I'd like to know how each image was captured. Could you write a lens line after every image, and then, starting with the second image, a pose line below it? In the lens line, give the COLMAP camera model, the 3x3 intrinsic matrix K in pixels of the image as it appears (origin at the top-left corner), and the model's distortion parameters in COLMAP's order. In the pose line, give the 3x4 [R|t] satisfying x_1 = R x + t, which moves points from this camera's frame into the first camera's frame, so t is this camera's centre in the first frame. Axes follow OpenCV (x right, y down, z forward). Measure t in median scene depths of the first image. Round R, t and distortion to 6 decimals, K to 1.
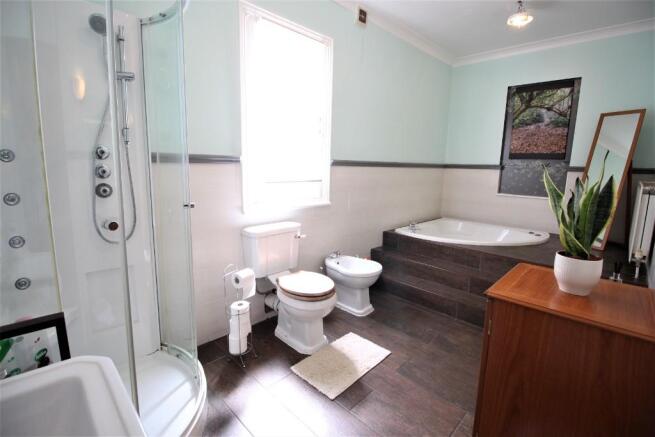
lens RADIAL K [[304.1, 0, 331.9], [0, 304.1, 218.6], [0, 0, 1]] dist [-0.010473, -0.002560]
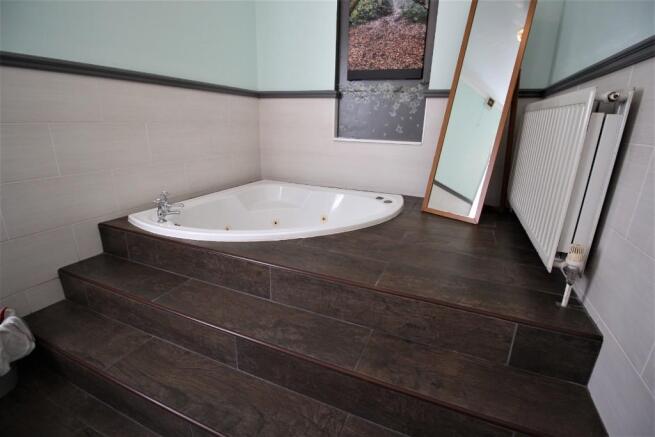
lens RADIAL K [[304.1, 0, 327.0], [0, 304.1, 216.4], [0, 0, 1]] dist [-0.010473, -0.002560]
pose [[0.933636, -0.103253, 0.343021, 0.330895], [0.054288, 0.987282, 0.149422, -0.017325], [-0.354087, -0.120884, 0.927367, 0.438397]]
